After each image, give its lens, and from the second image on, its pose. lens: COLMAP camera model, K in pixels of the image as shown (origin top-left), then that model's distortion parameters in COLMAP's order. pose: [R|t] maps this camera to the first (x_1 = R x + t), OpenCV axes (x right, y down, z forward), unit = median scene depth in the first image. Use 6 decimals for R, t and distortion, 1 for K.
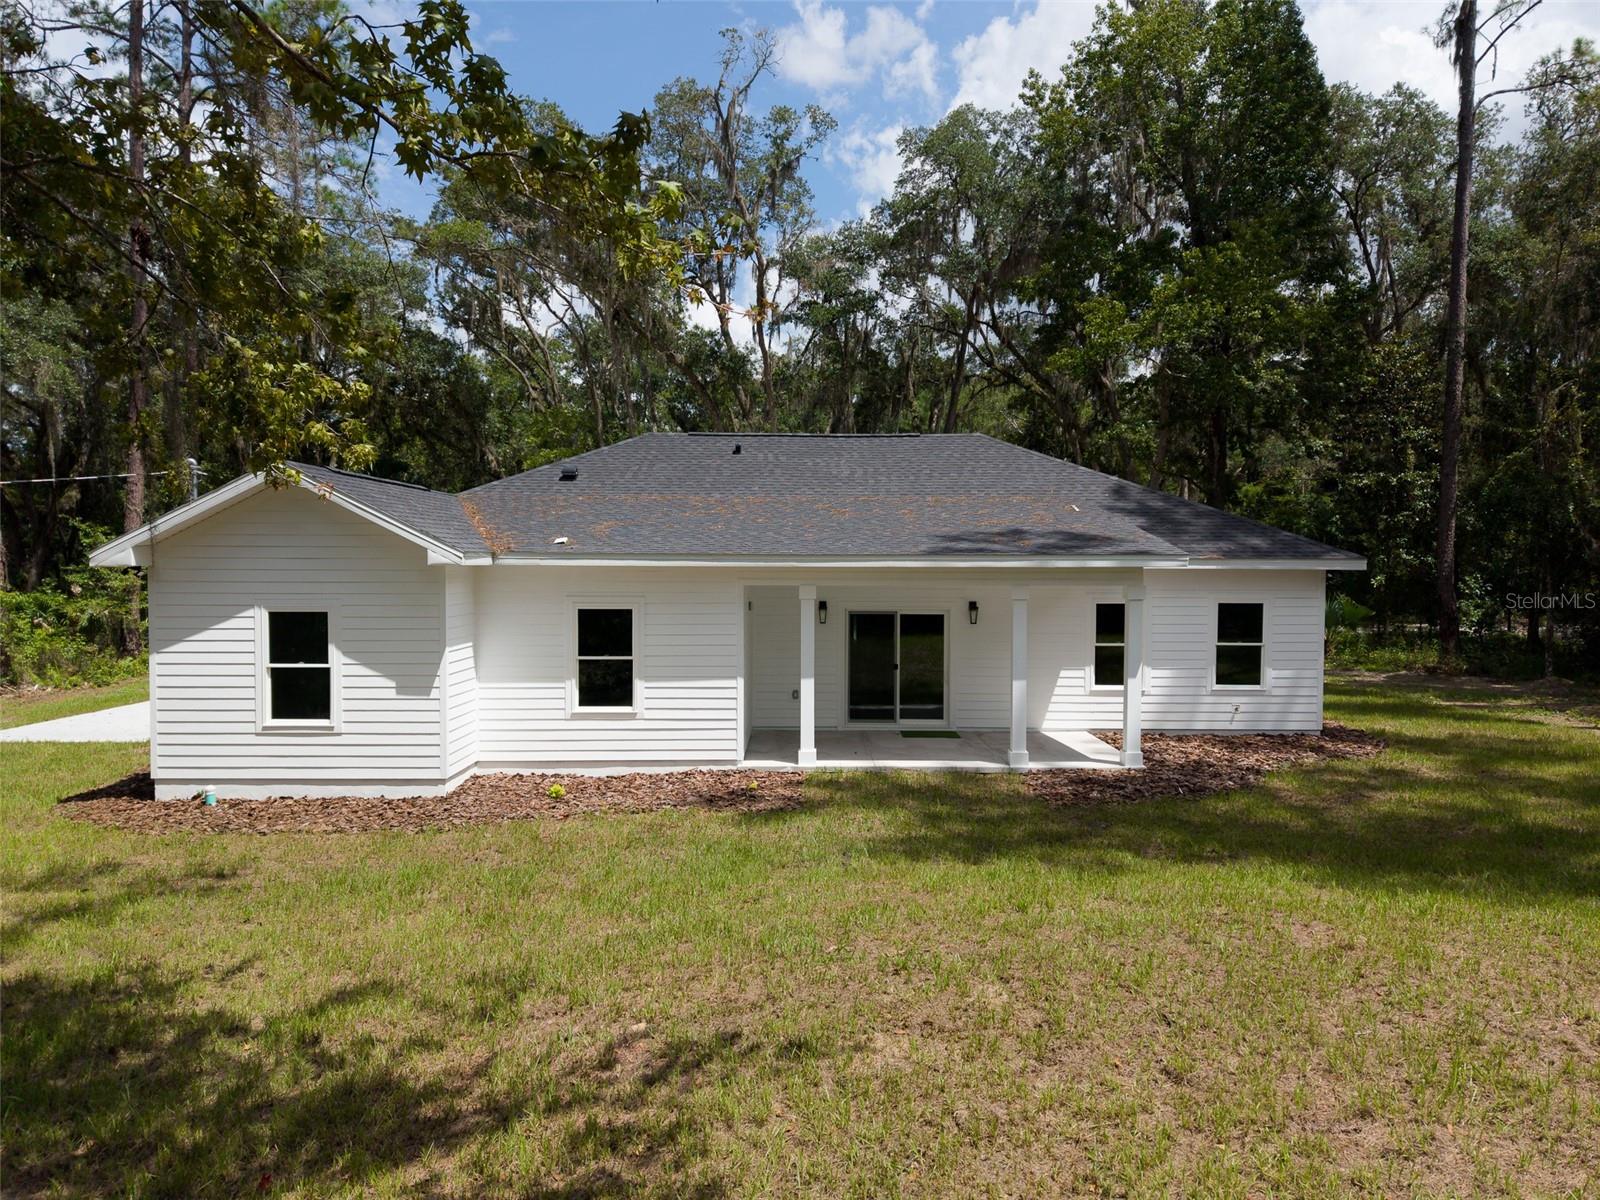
lens RADIAL K [[1080.0, 0, 800.0], [0, 1080.0, 600.0], [0, 0, 1]] dist [0.007137, -0.001724]
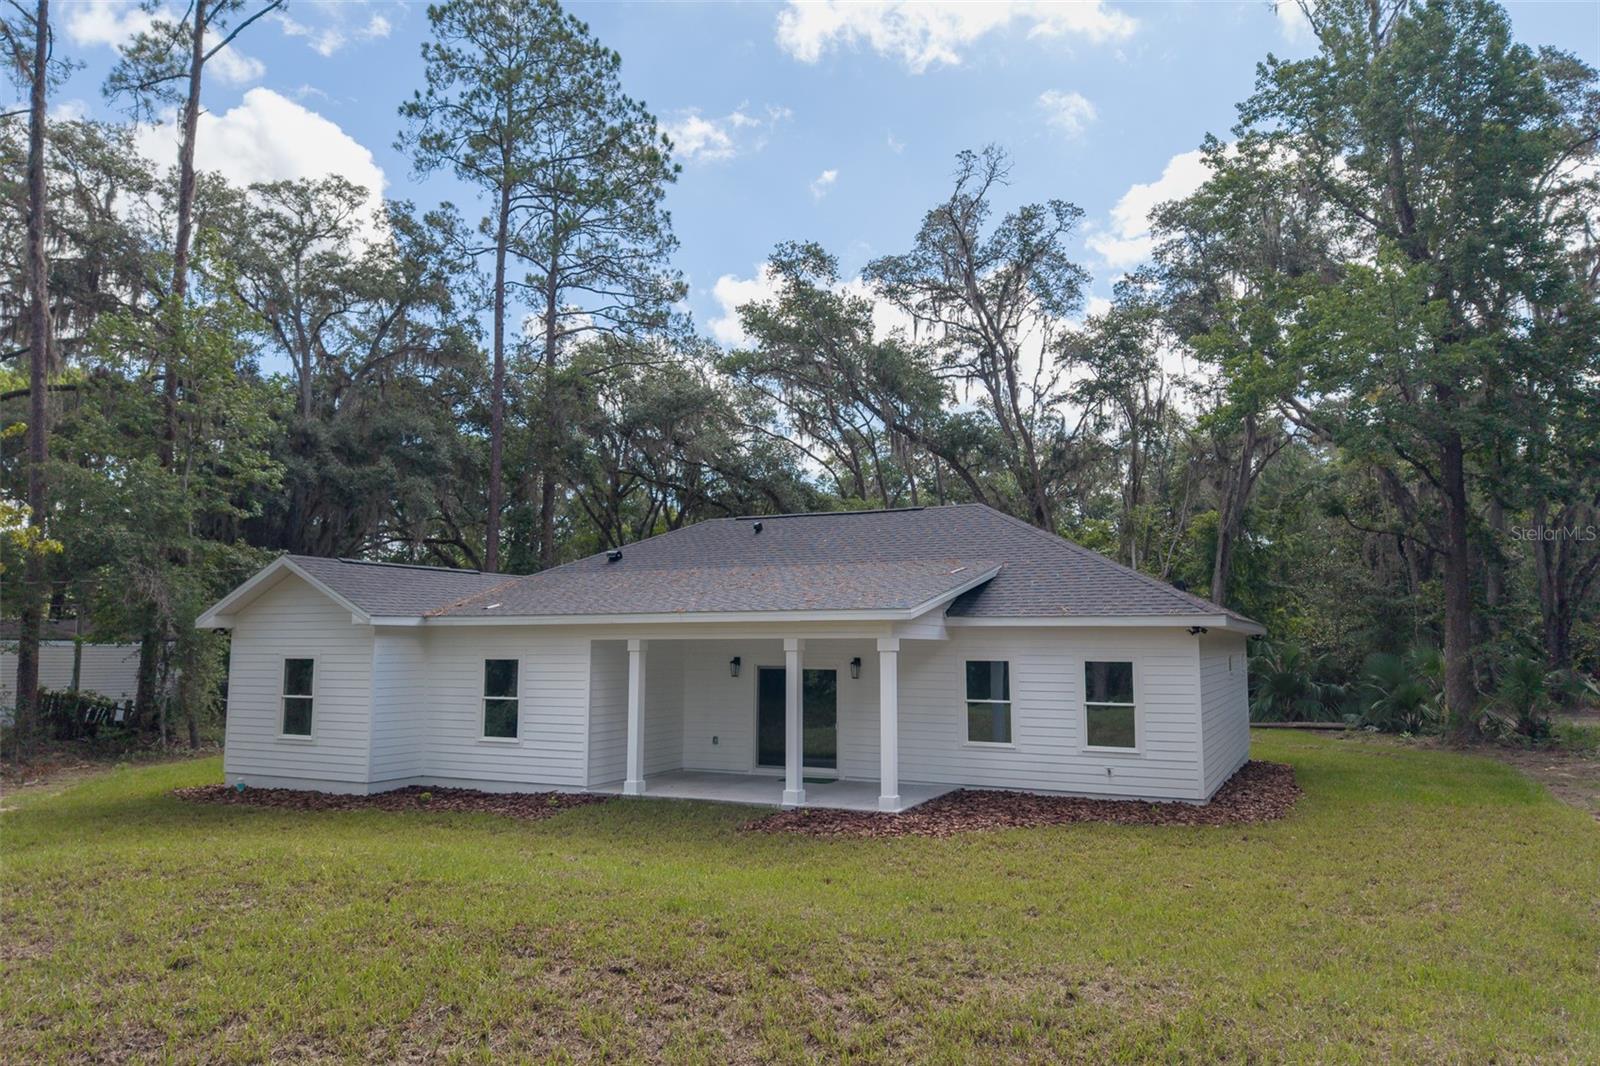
lens RADIAL K [[1070.6, 0, 800.0], [0, 1070.6, 533.0], [0, 0, 1]] dist [0.021760, -0.001909]
pose [[0.896212, -0.048471, -0.440970, 0.219551], [-0.013039, 0.990706, -0.135398, 0.008624], [0.443434, 0.127095, 0.887250, 0.003217]]
